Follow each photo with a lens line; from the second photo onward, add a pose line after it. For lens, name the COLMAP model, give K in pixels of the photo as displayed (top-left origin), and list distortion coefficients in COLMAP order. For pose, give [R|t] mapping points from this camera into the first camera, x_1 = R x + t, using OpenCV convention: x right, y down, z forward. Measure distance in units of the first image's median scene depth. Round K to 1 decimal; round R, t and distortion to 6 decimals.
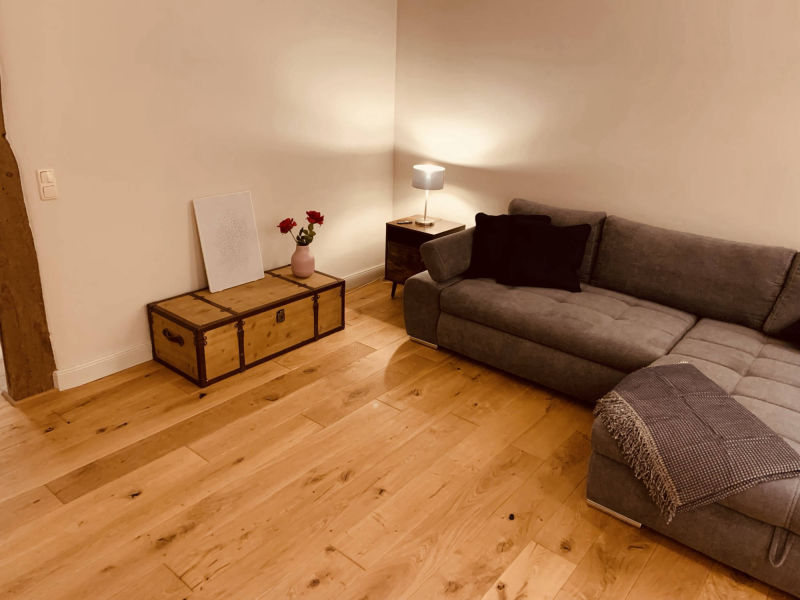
lens RADIAL K [[614.1, 0, 400.0], [0, 614.1, 300.0], [0, 0, 1]] dist [0.011075, -0.003585]
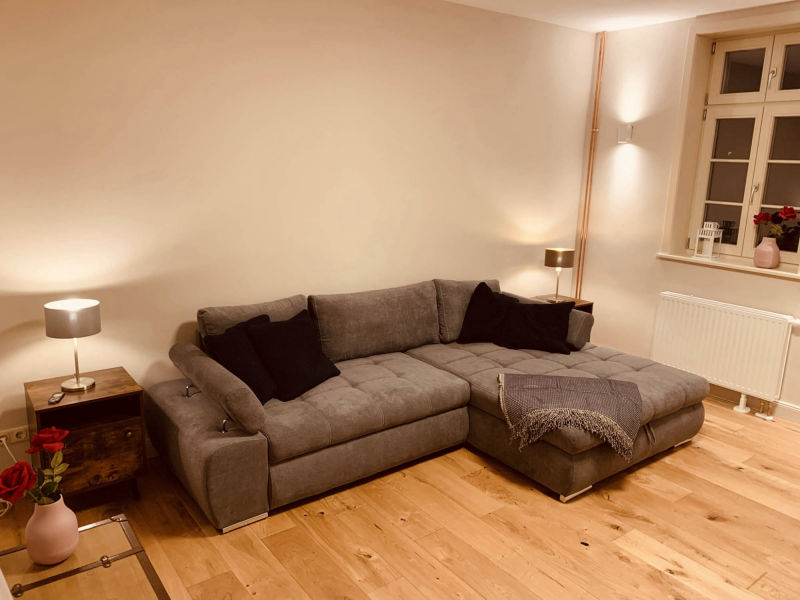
lens RADIAL K [[614.1, 0, 400.0], [0, 614.1, 300.0], [0, 0, 1]] dist [0.011075, -0.003585]
pose [[0.217751, -0.240190, 0.945988, -0.611400], [0.344714, 0.925706, 0.155693, -0.251364], [-0.913103, 0.292193, 0.284371, 0.626388]]
